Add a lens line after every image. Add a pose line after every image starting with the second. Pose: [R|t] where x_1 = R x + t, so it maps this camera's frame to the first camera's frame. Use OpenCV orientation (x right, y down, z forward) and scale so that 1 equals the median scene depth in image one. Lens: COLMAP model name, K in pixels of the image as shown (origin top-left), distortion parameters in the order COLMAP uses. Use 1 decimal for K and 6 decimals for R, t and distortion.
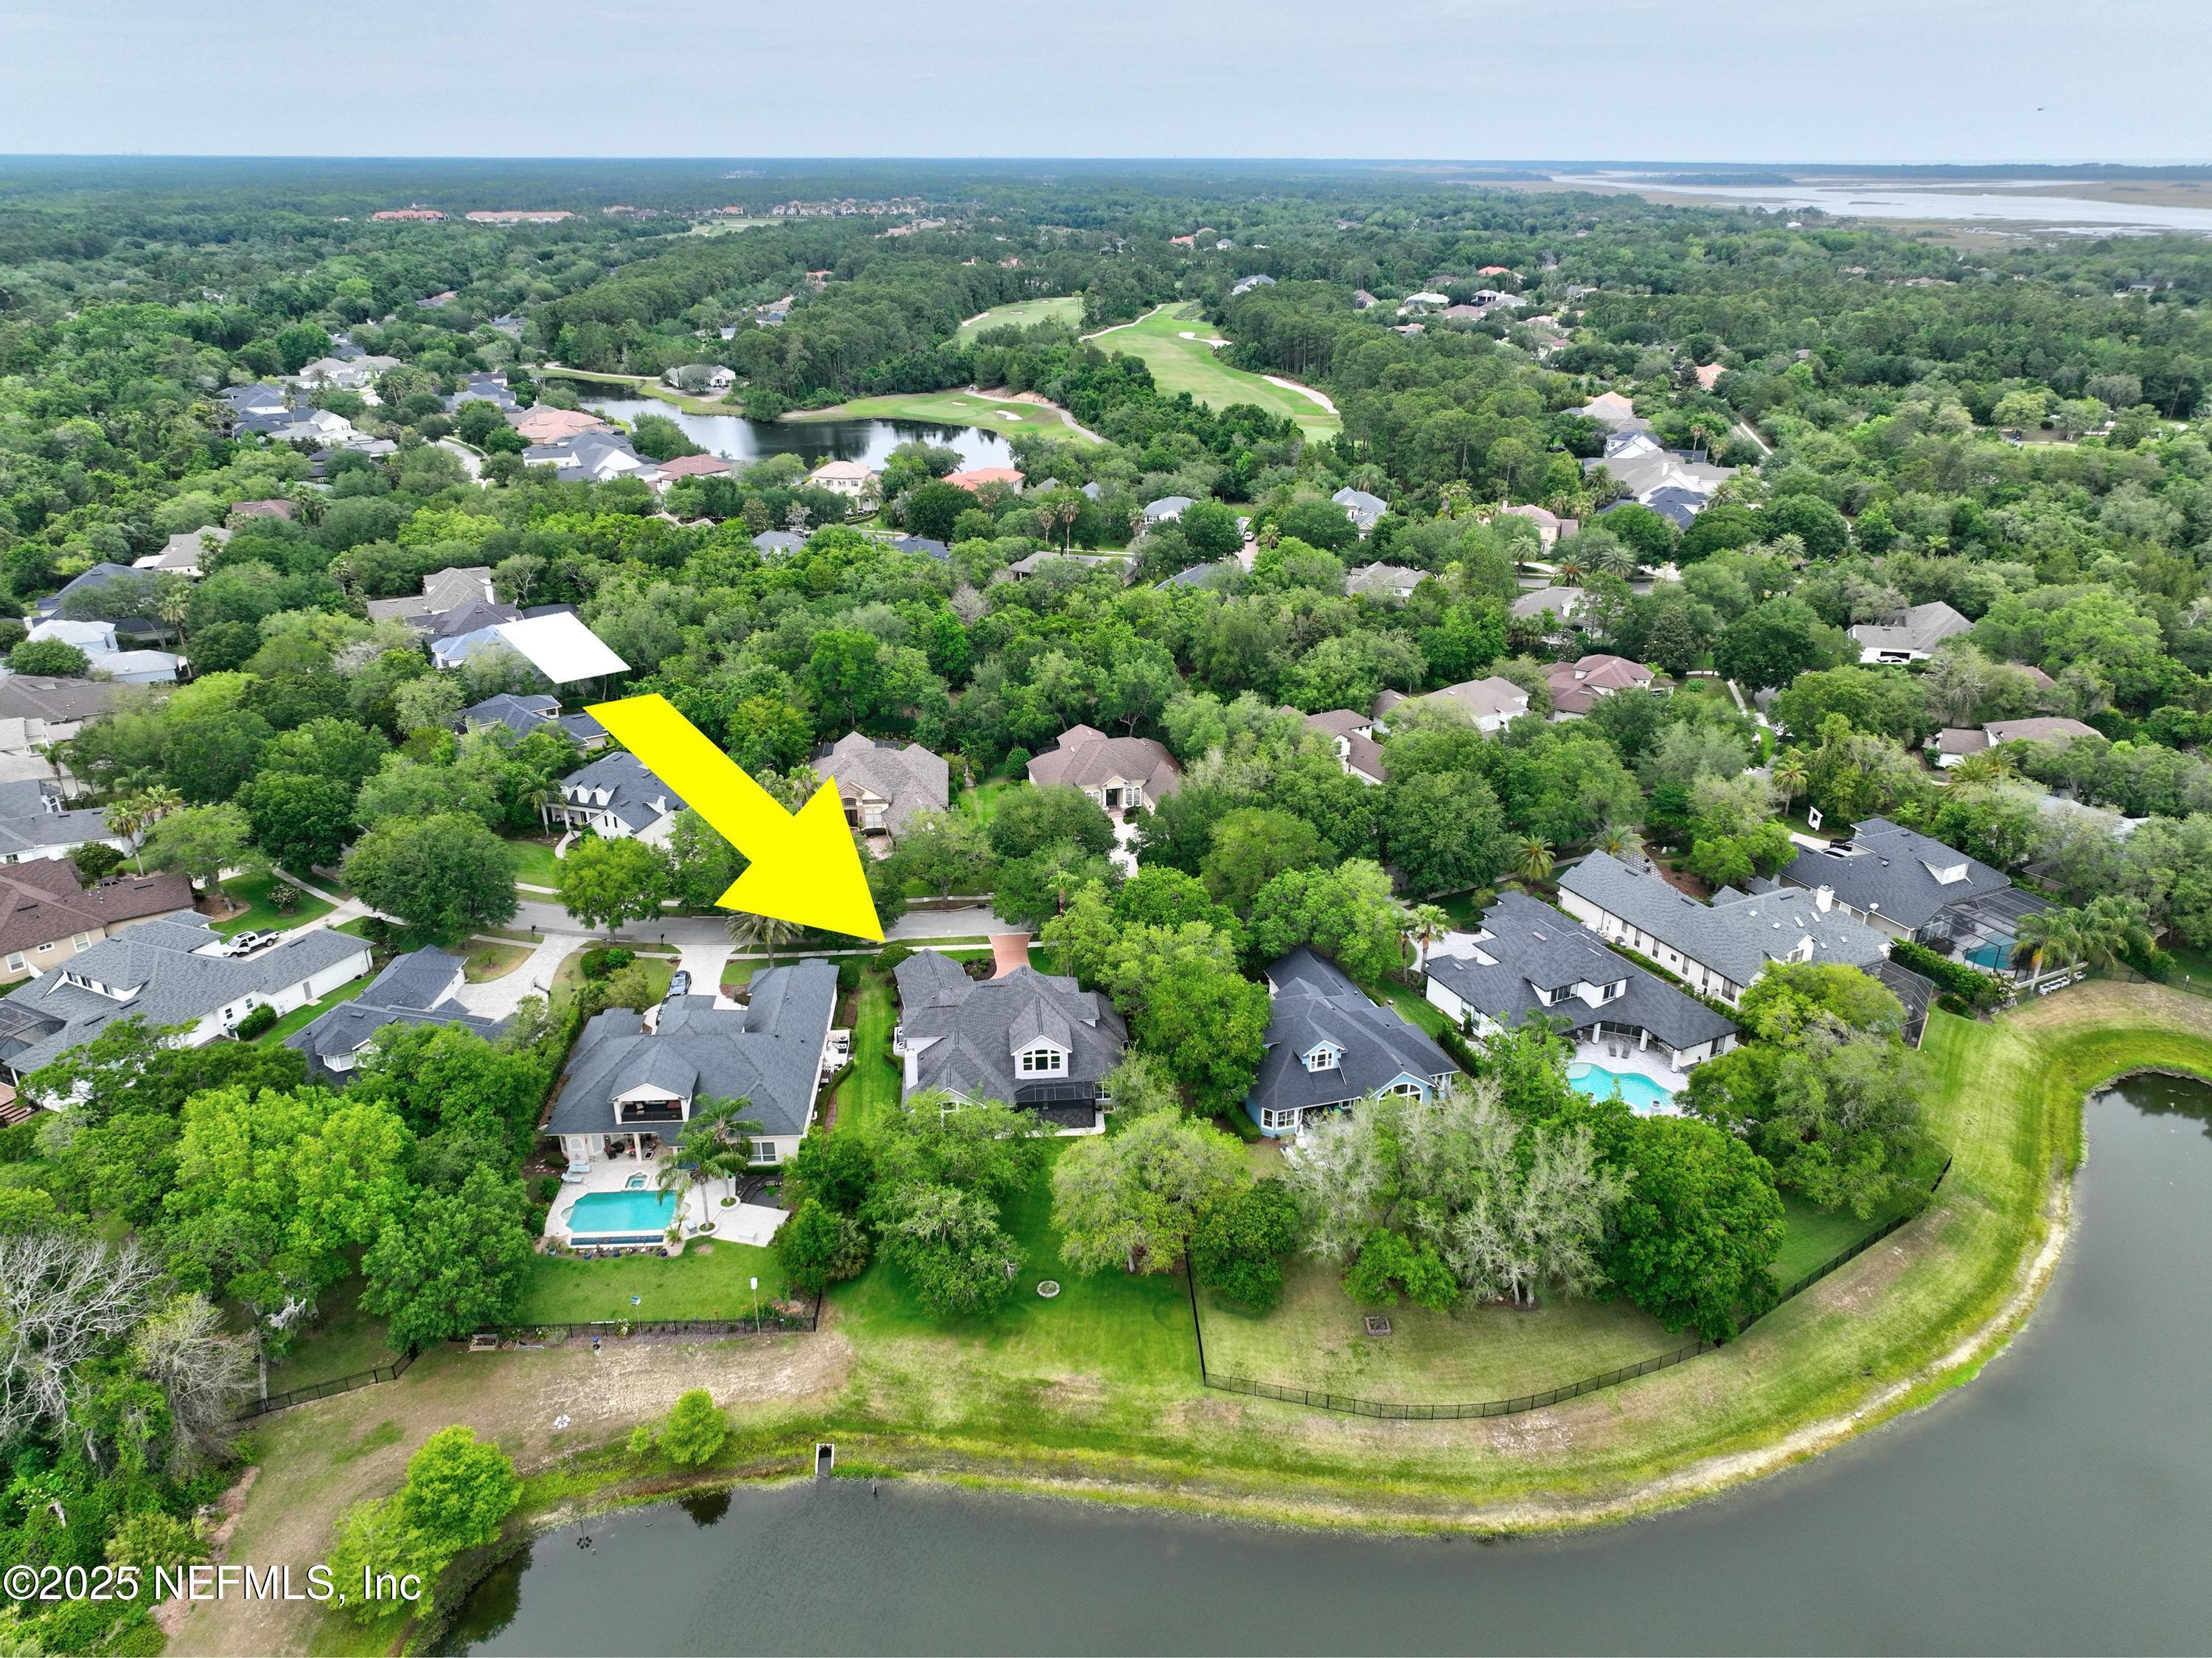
lens RADIAL K [[1555.2, 0, 1105.6], [0, 1555.2, 829.0], [0, 0, 1]] dist [-0.001597, 0.018194]
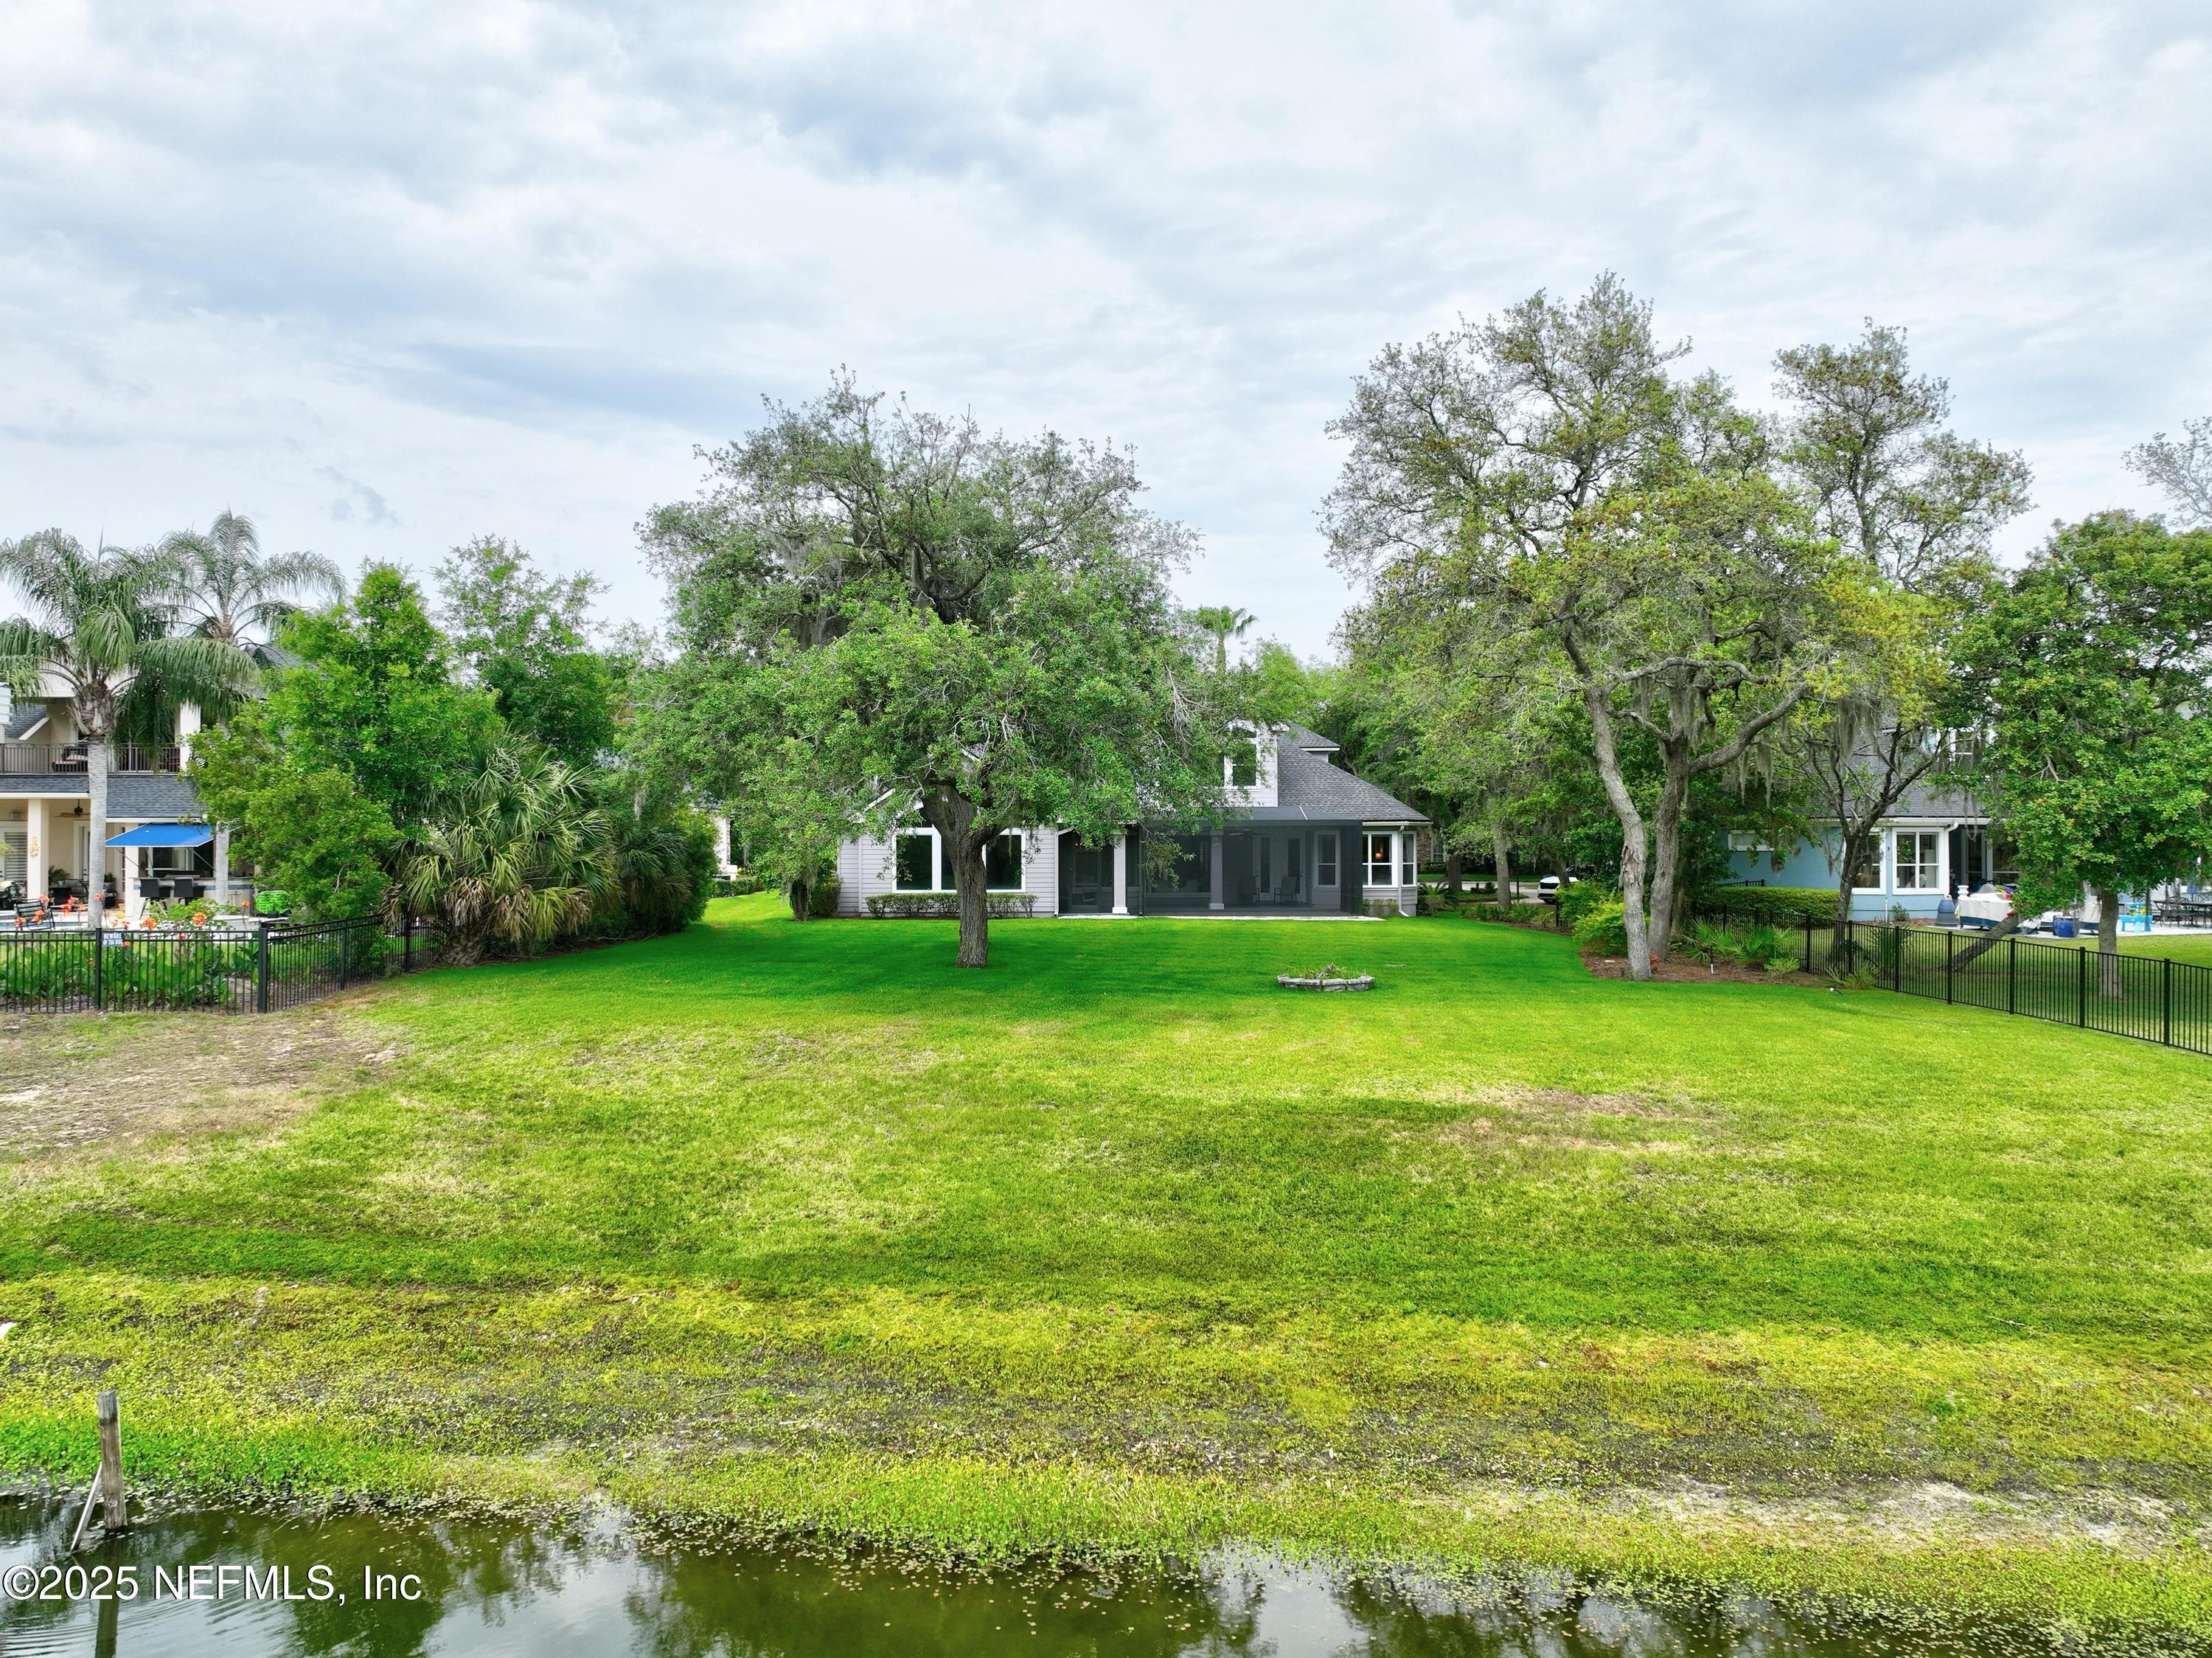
lens RADIAL K [[1555.2, 0, 1103.2], [0, 1555.2, 837.7], [0, 0, 1]] dist [-0.001597, 0.018194]
pose [[0.999416, -0.002272, -0.034091, -0.064149], [-0.011738, 0.914226, -0.405036, 0.382686], [0.032088, 0.405199, 0.913665, 0.792686]]
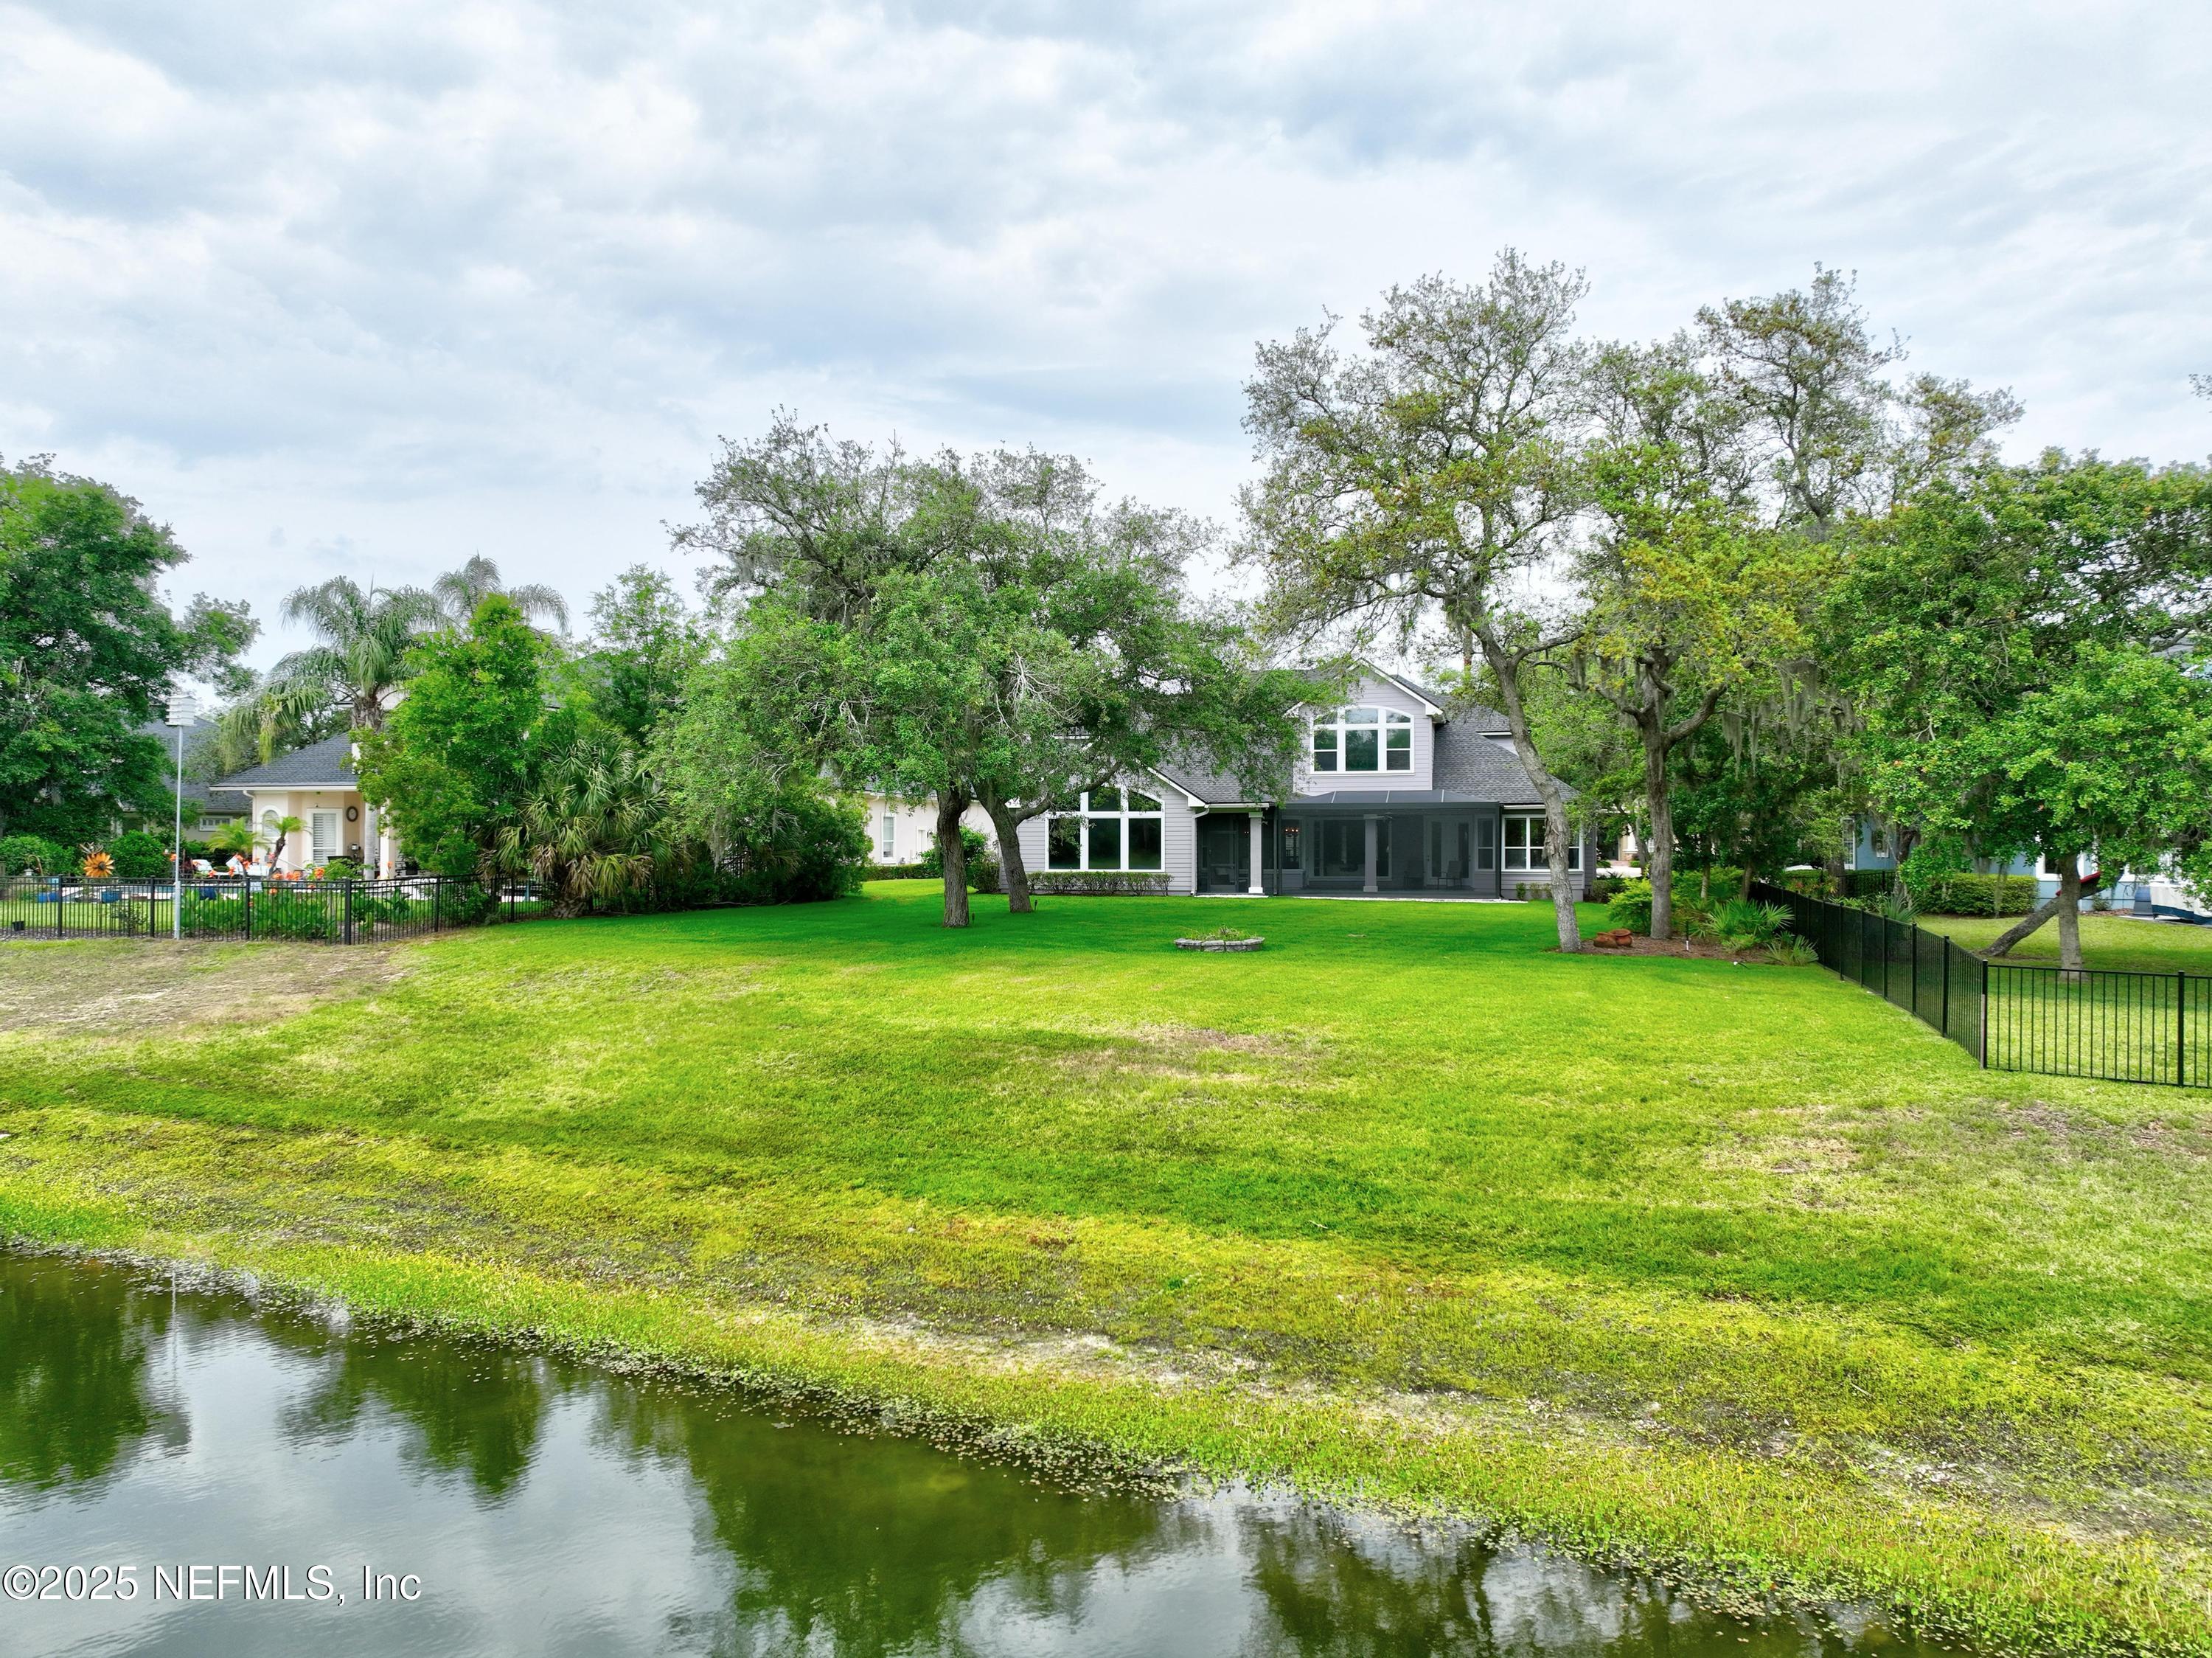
lens RADIAL K [[1555.2, 0, 1106.0], [0, 1555.2, 834.4], [0, 0, 1]] dist [-0.001597, 0.018194]
pose [[0.944765, -0.002107, -0.327741, 0.029733], [-0.131759, 0.913174, -0.385686, 0.390247], [0.300097, 0.407565, 0.862457, 0.788348]]
